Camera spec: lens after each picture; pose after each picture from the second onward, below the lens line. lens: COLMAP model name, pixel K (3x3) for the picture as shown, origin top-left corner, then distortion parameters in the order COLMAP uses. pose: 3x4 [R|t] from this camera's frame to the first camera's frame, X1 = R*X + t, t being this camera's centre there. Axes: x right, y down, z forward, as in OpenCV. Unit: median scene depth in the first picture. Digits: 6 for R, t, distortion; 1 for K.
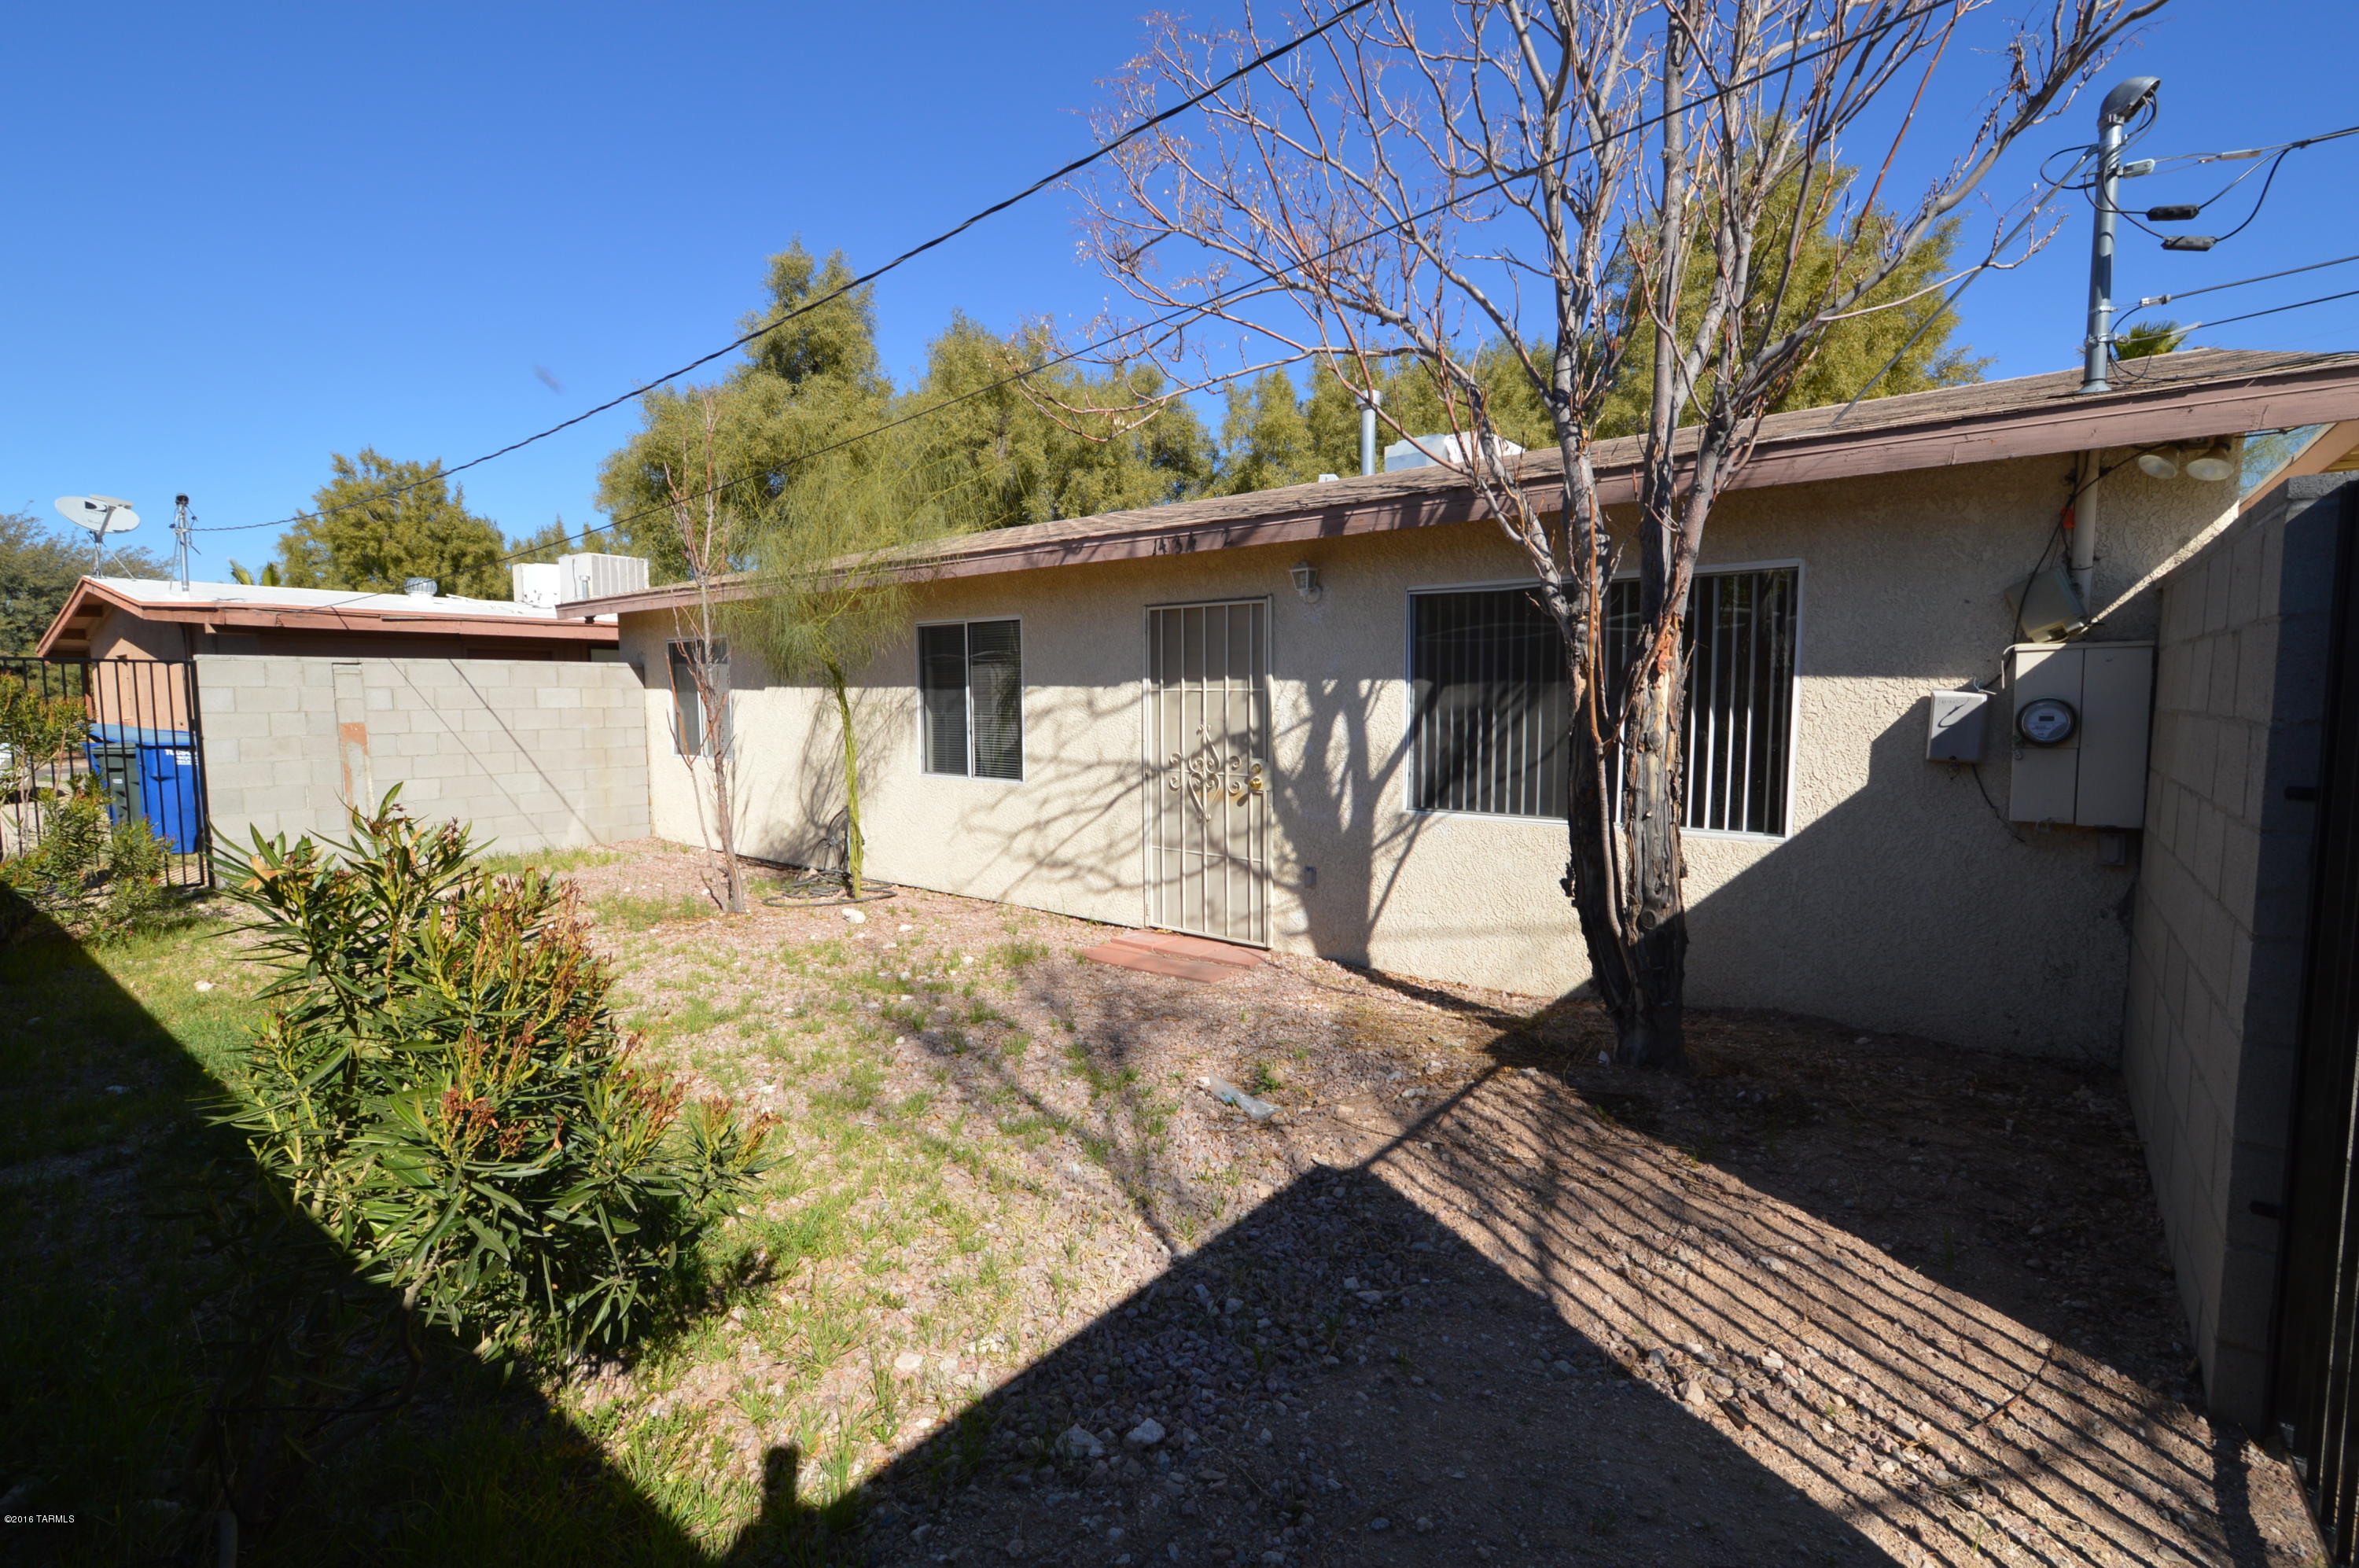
lens RADIAL K [[1038.9, 0, 1163.9], [0, 1038.9, 783.6], [0, 0, 1]] dist [-0.003105, -0.002700]
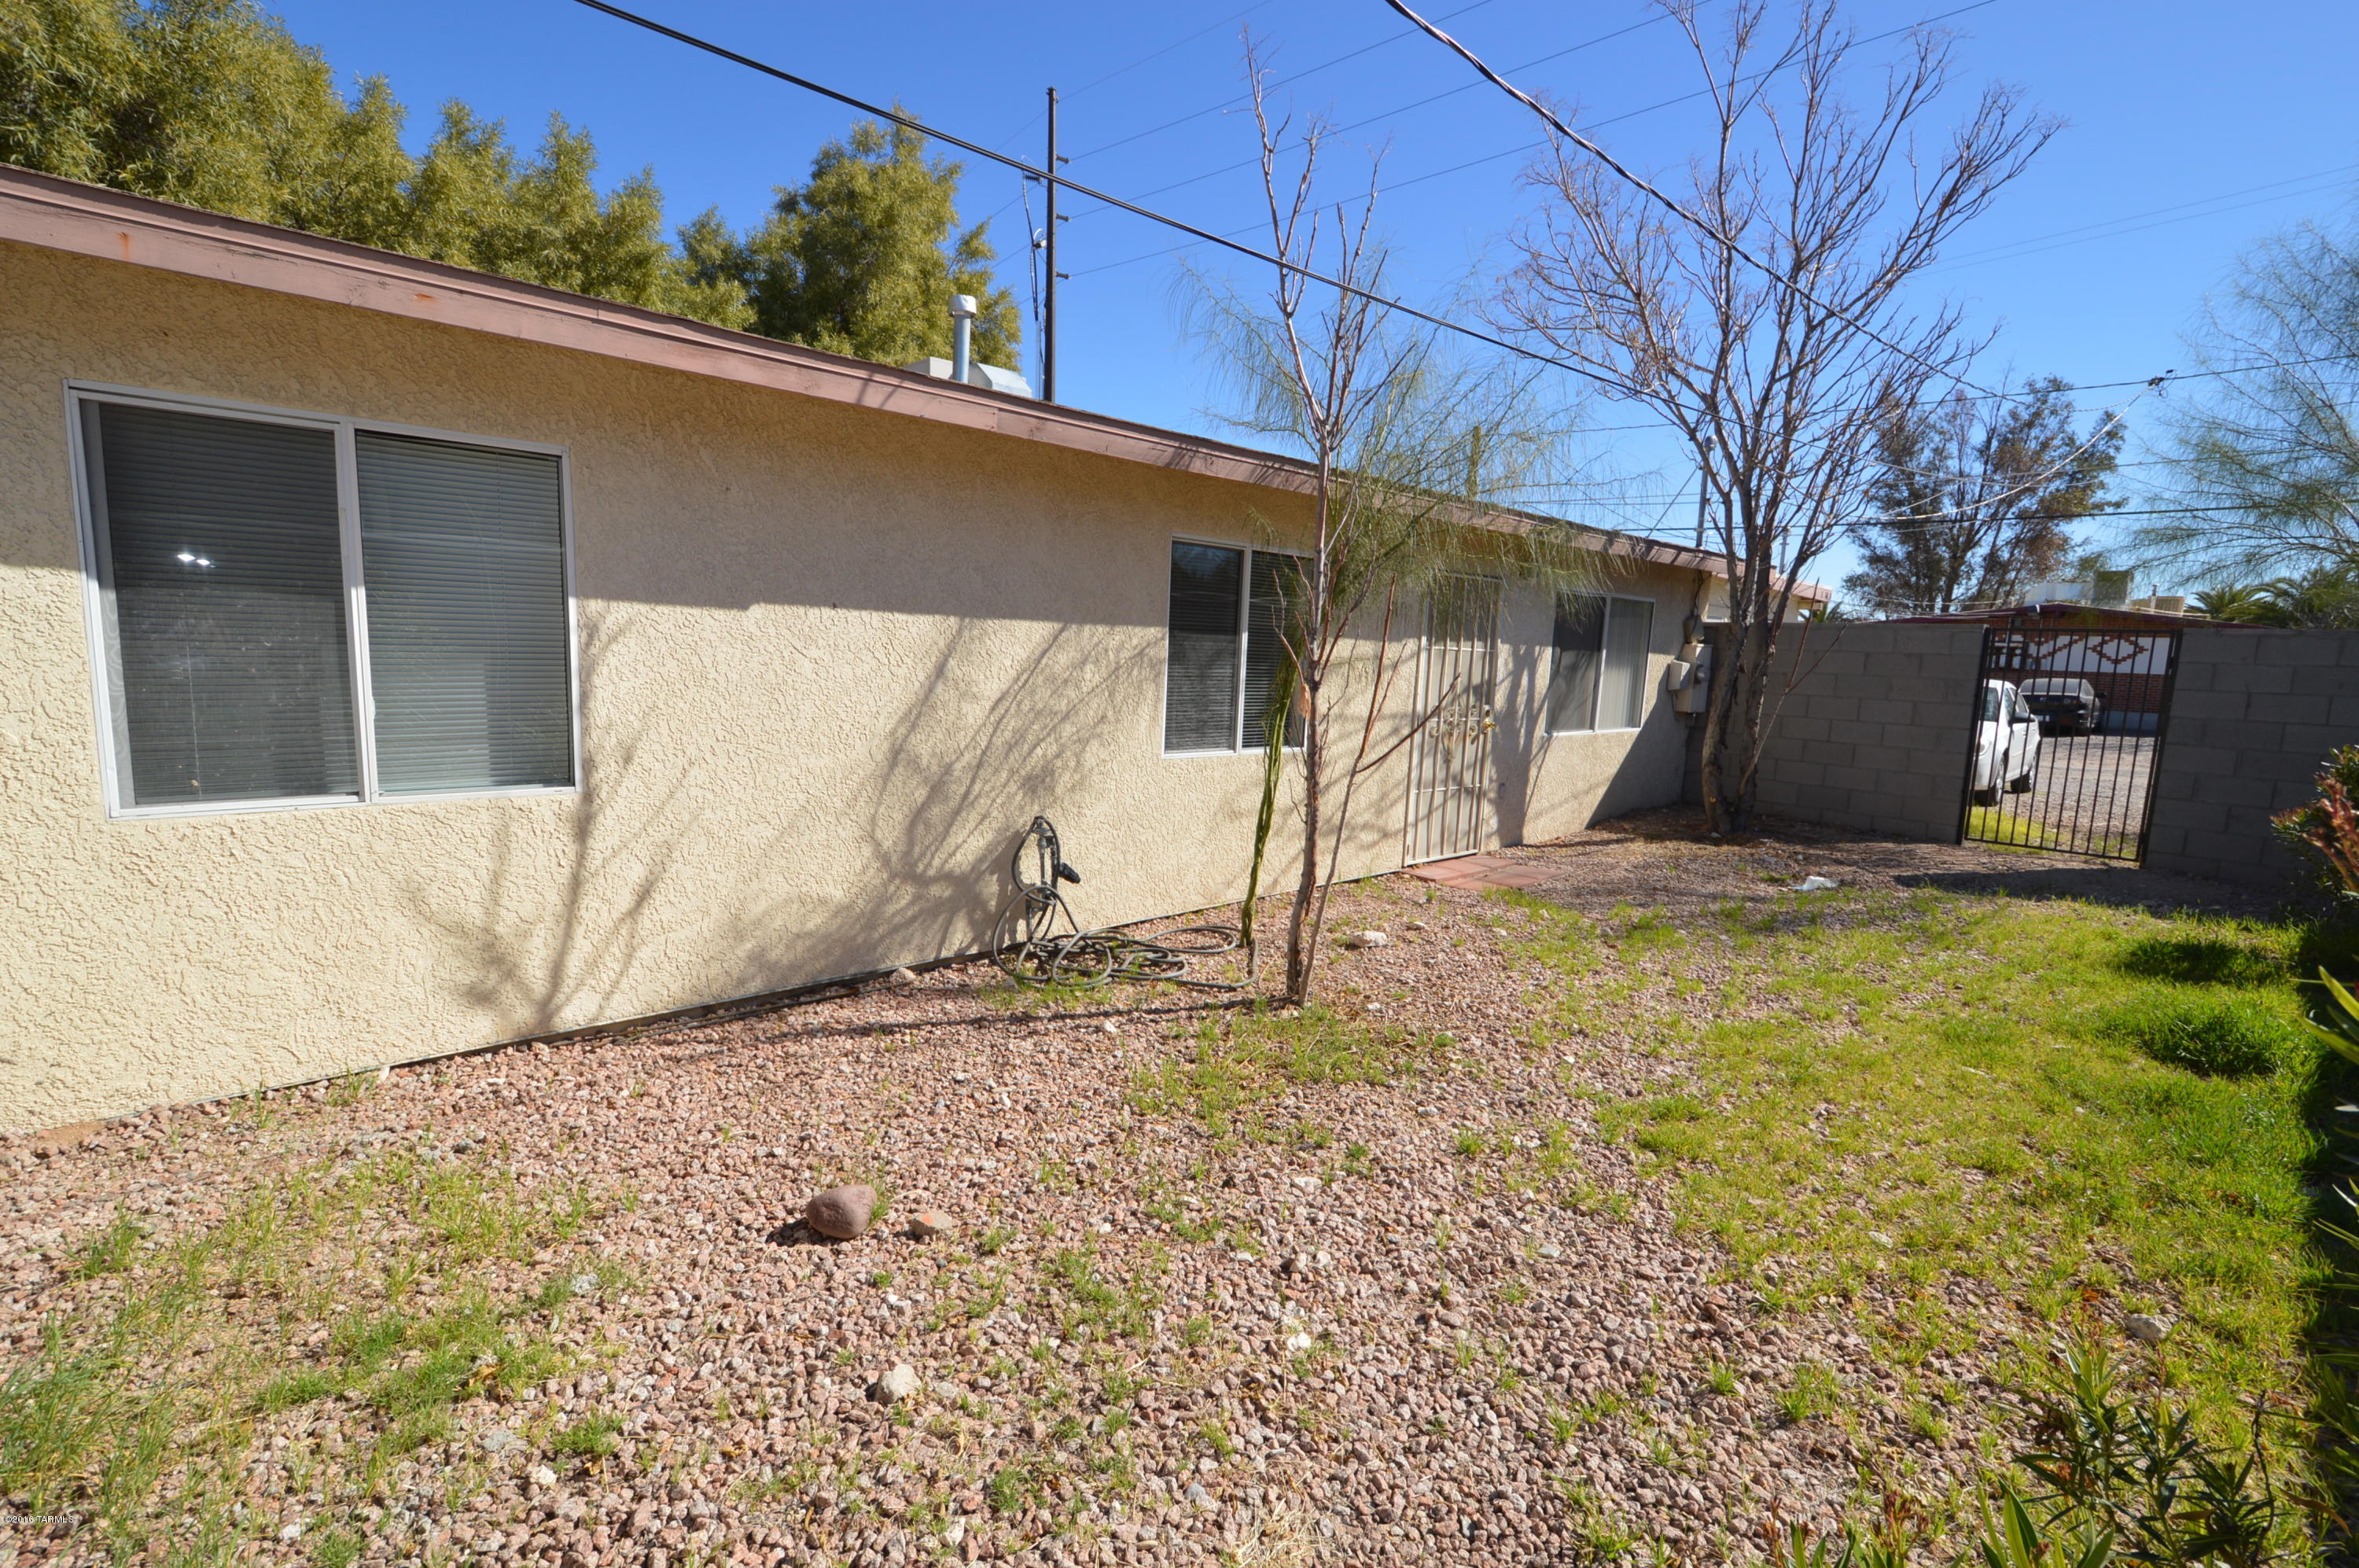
lens RADIAL K [[1038.9, 0, 1184.6], [0, 1038.9, 782.6], [0, 0, 1]] dist [-0.003105, -0.002700]
pose [[0.151898, -0.118486, 0.981269, -1.090778], [0.049822, 0.992445, 0.112123, -0.080267], [-0.987140, 0.031858, 0.156654, 1.044494]]
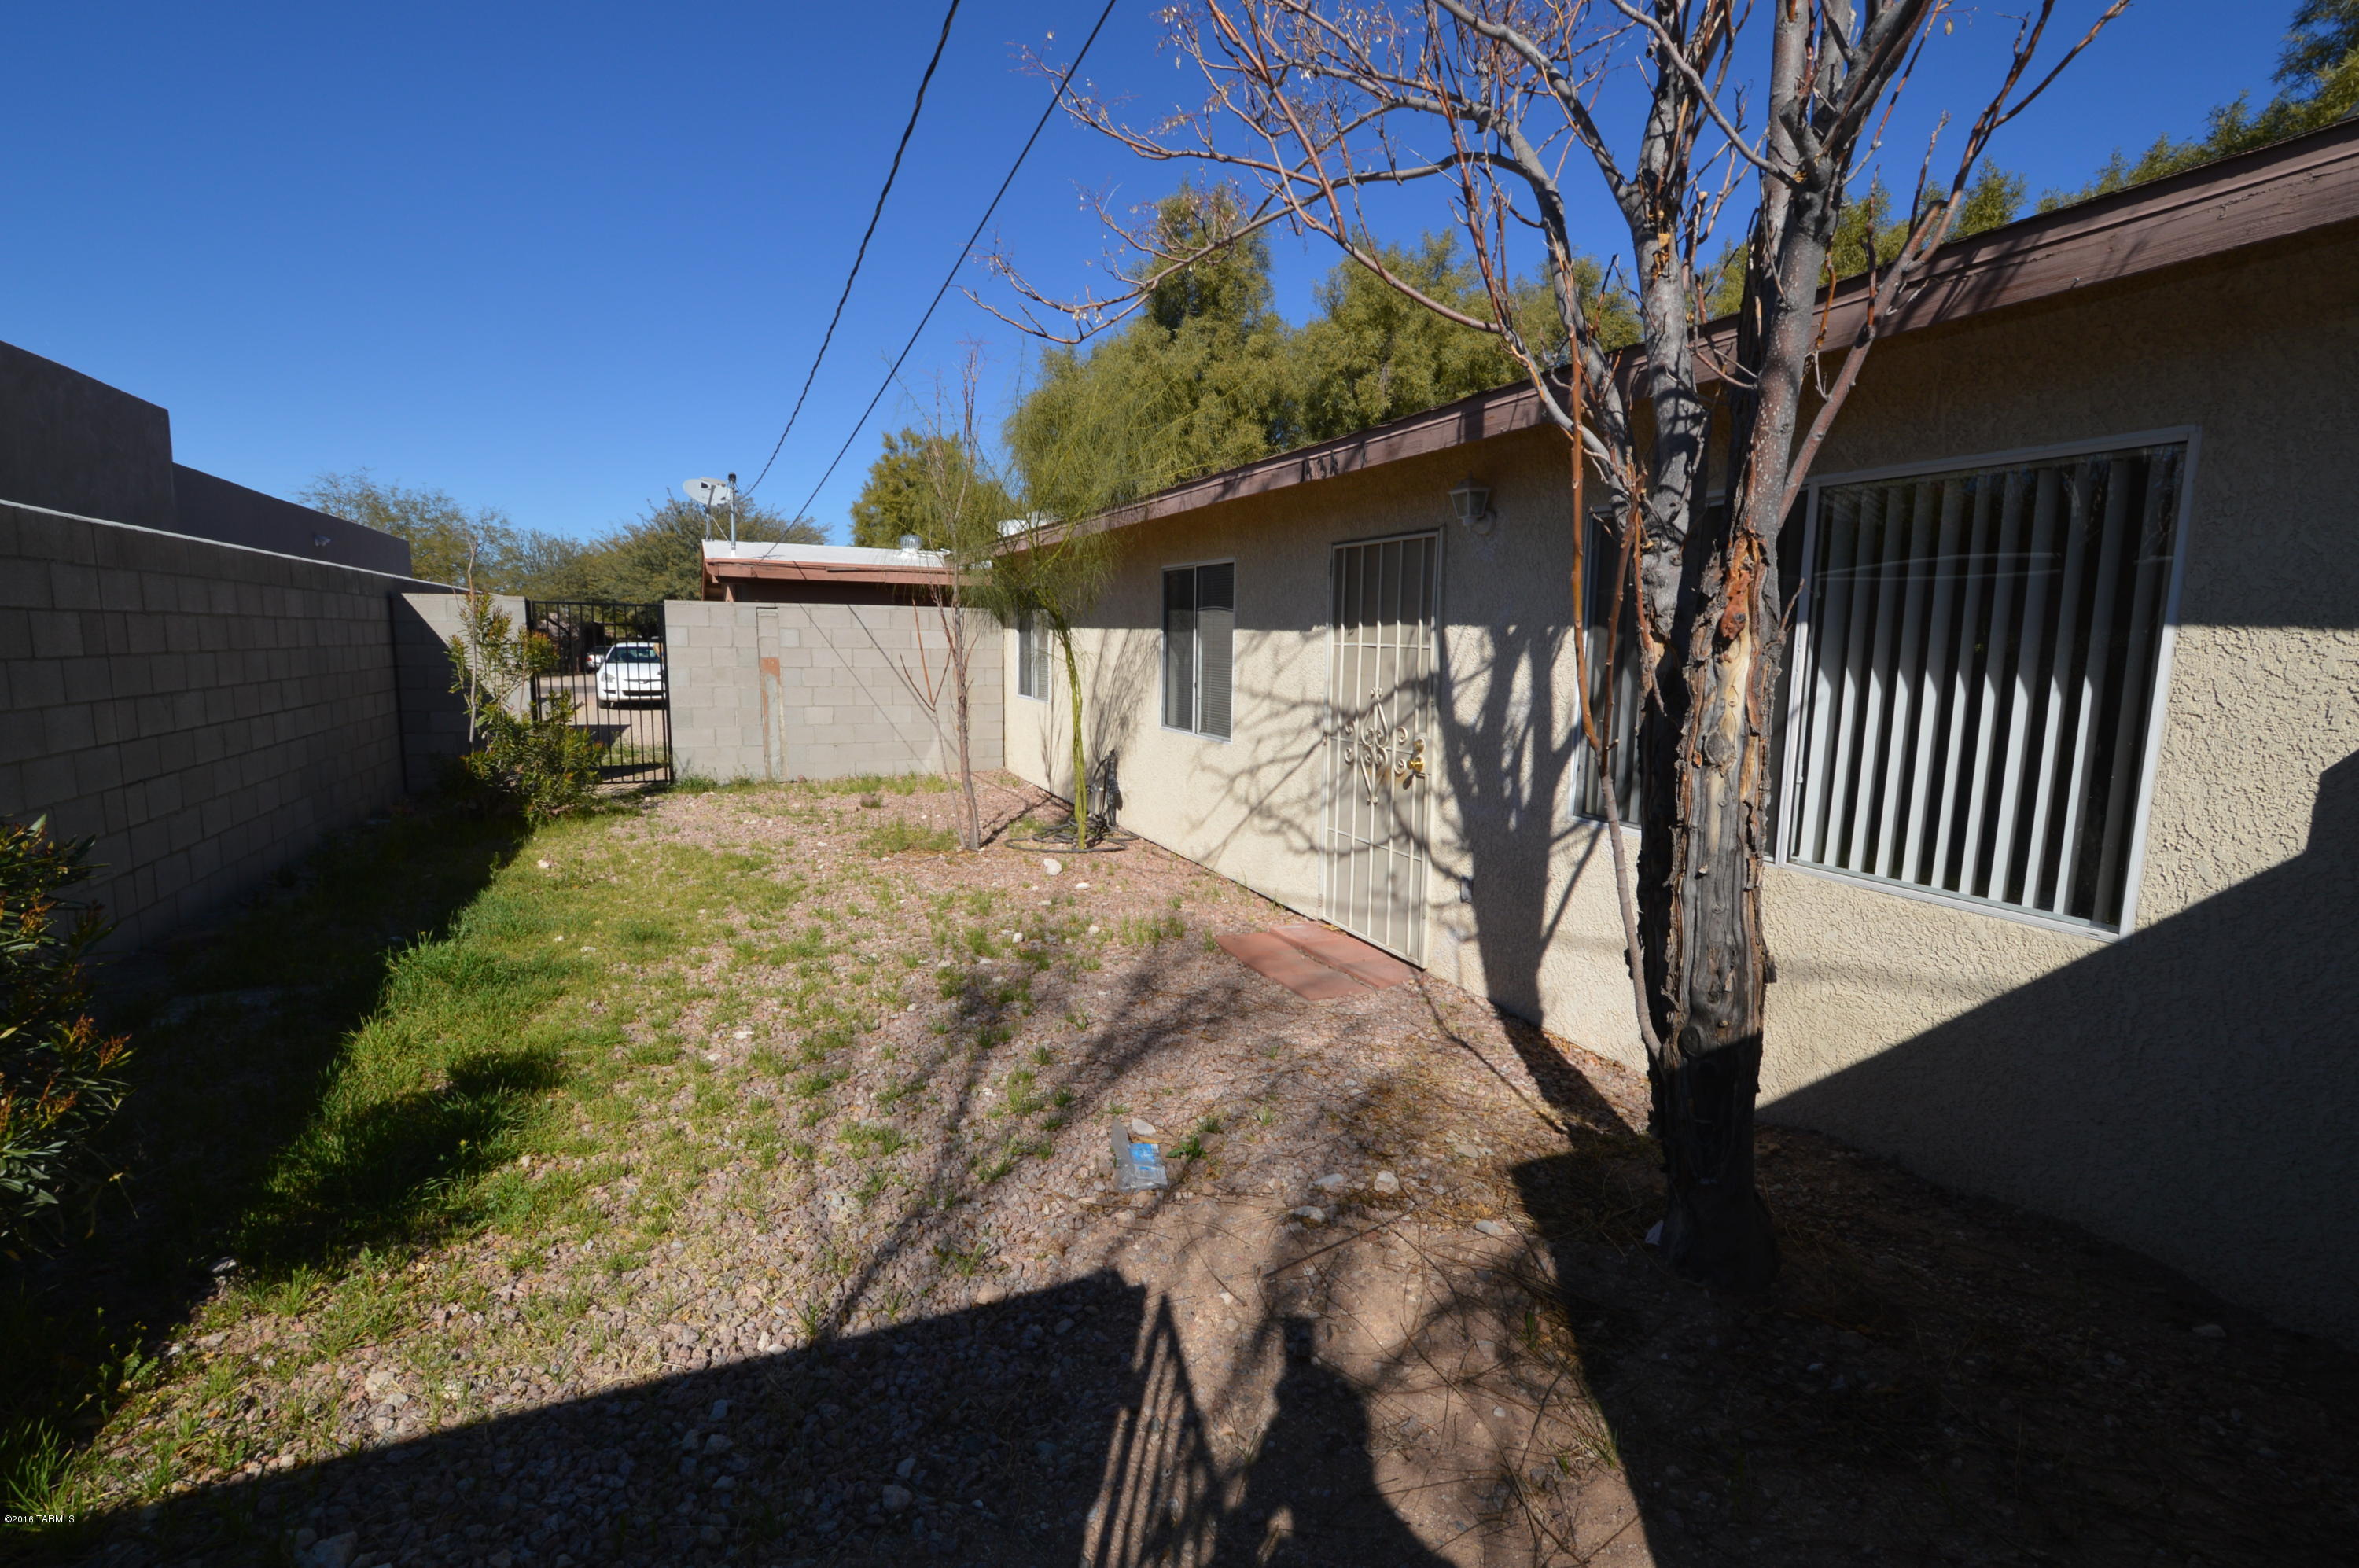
lens RADIAL K [[1038.9, 0, 1175.0], [0, 1038.9, 783.8], [0, 0, 1]] dist [-0.003105, -0.002700]
pose [[0.888280, 0.081118, -0.452082, 0.257202], [-0.058232, 0.996228, 0.064336, -0.023095], [0.455596, -0.030822, 0.889653, 0.179380]]
